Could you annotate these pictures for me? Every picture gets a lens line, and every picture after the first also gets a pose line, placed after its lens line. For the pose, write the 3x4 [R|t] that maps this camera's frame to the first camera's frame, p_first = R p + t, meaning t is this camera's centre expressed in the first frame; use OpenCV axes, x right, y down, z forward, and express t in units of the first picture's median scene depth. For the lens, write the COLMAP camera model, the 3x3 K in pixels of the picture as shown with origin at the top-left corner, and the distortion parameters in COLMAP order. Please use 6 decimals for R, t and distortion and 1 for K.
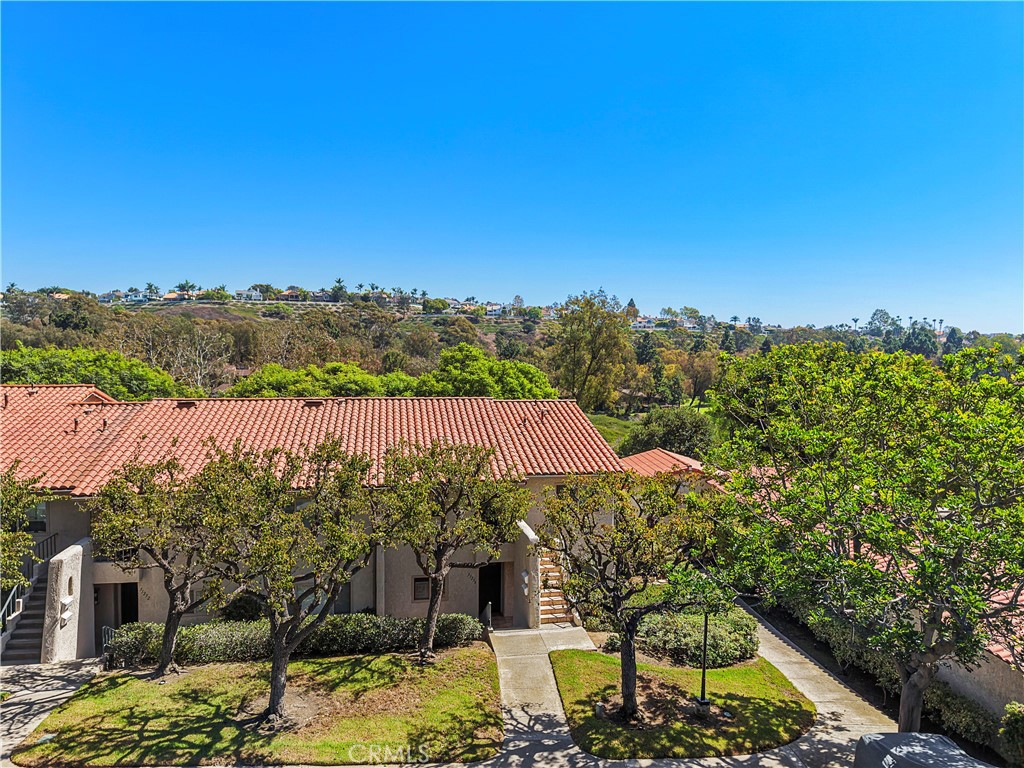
lens RADIAL K [[688.3, 0, 513.2], [0, 688.3, 383.8], [0, 0, 1]] dist [0.018628, -0.017653]
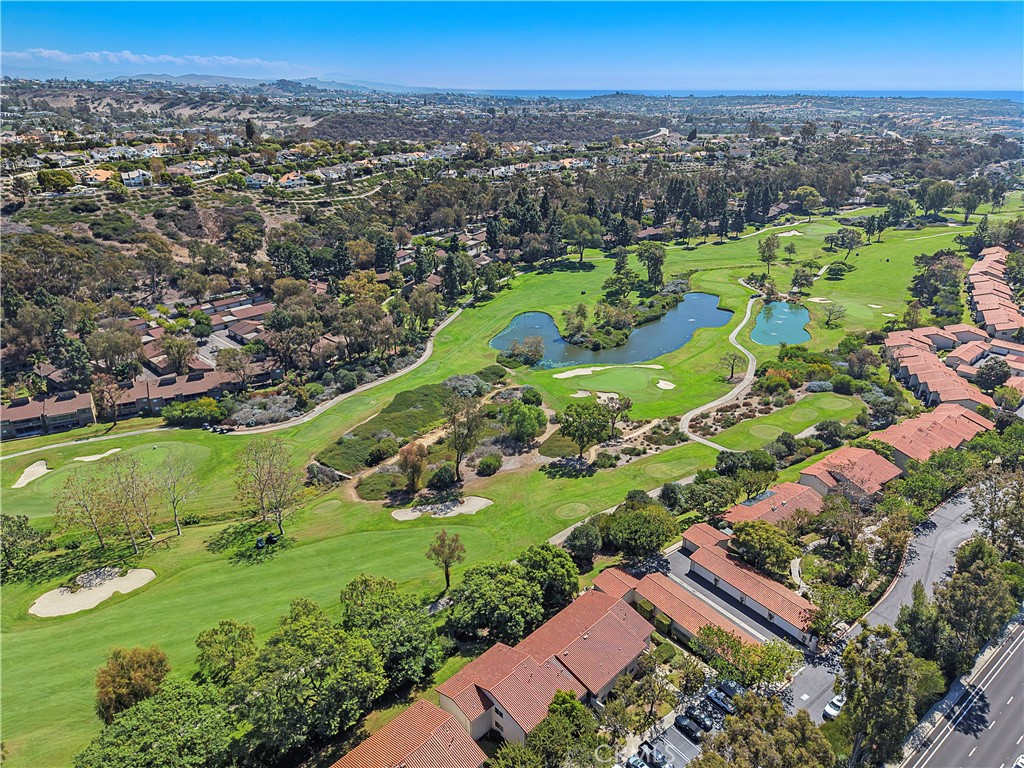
lens RADIAL K [[688.3, 0, 519.1], [0, 688.3, 389.9], [0, 0, 1]] dist [0.018628, -0.017653]
pose [[0.822172, -0.241431, 0.515504, -3.266198], [0.033590, 0.924600, 0.379455, -3.978998], [-0.568247, -0.294661, 0.768290, -1.992669]]
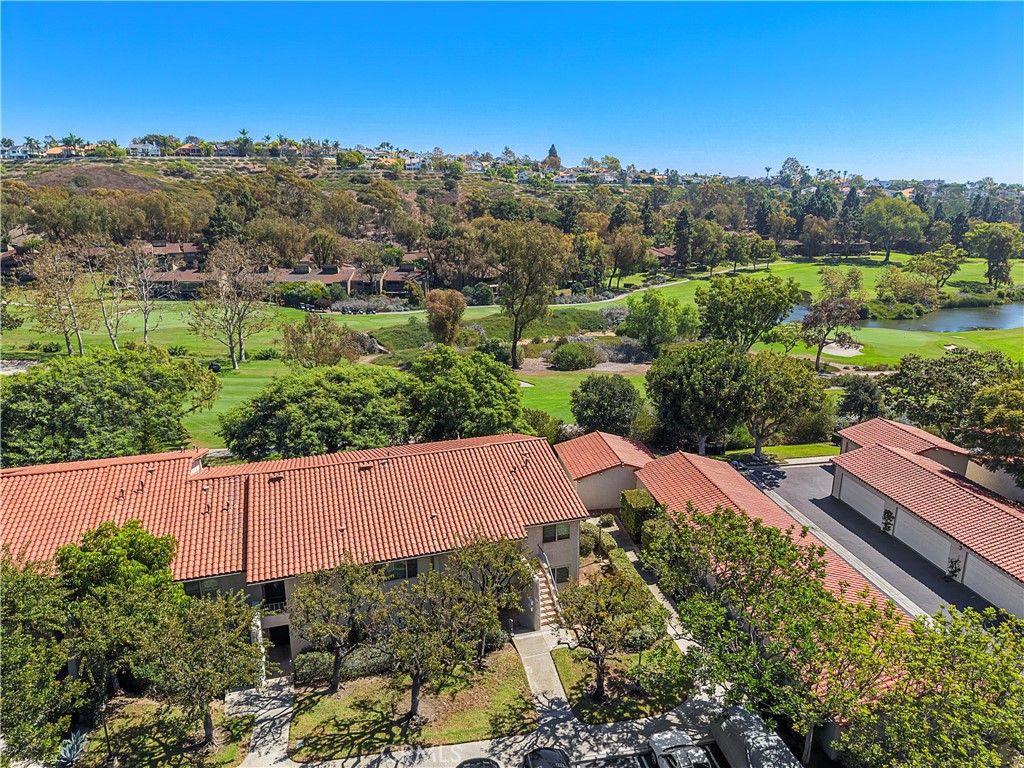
lens RADIAL K [[688.3, 0, 513.2], [0, 688.3, 383.7], [0, 0, 1]] dist [0.018628, -0.017653]
pose [[0.992868, -0.040987, 0.111954, -0.202467], [0.014064, 0.972755, 0.231407, -0.651963], [-0.118389, -0.228182, 0.966394, -0.499684]]
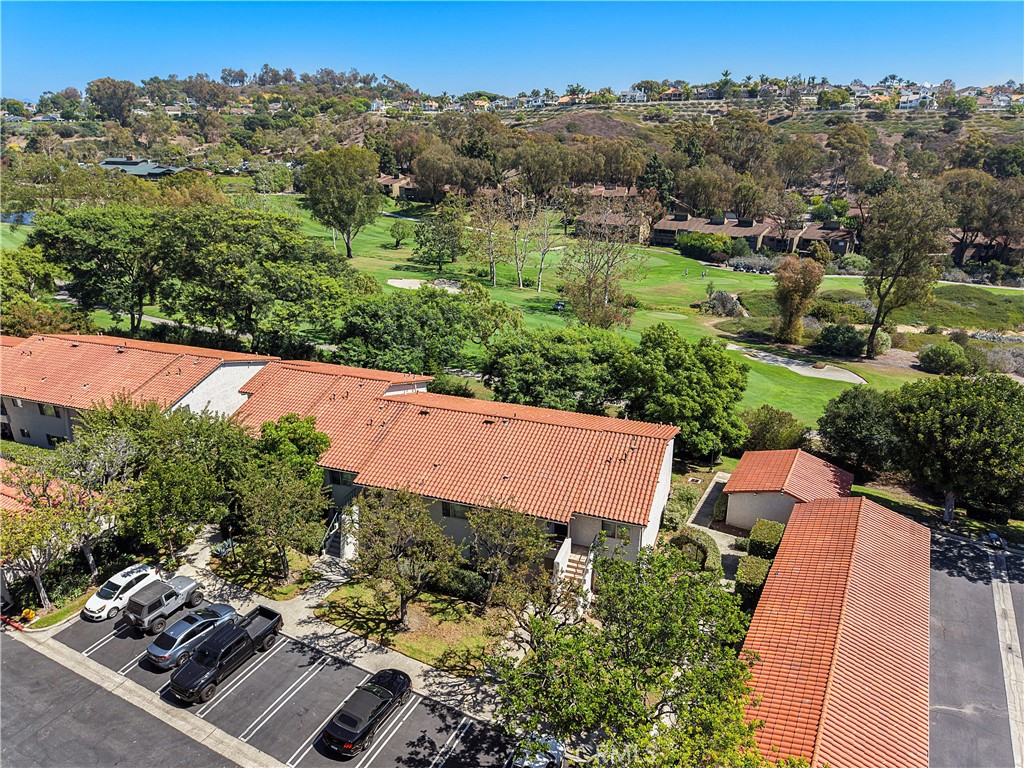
lens RADIAL K [[688.3, 0, 514.0], [0, 688.3, 385.3], [0, 0, 1]] dist [0.018628, -0.017653]
pose [[0.853082, 0.168887, -0.493689, 0.780000], [-0.008916, 0.950748, 0.309837, -0.792221], [0.521701, -0.259915, 0.812571, -0.381943]]
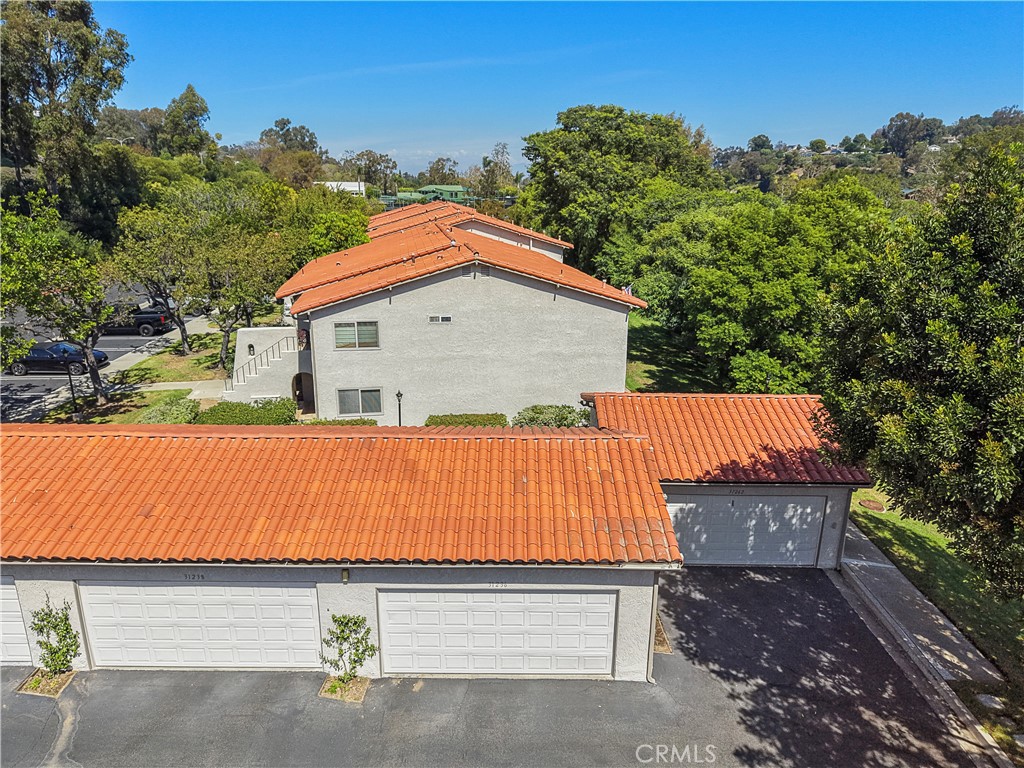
lens RADIAL K [[688.3, 0, 510.5], [0, 688.3, 388.7], [0, 0, 1]] dist [0.018628, -0.017653]
pose [[-0.035214, 0.273929, -0.961105, 1.492465], [-0.051016, 0.959955, 0.275470, -0.072927], [0.998077, 0.058732, -0.019829, 1.709248]]
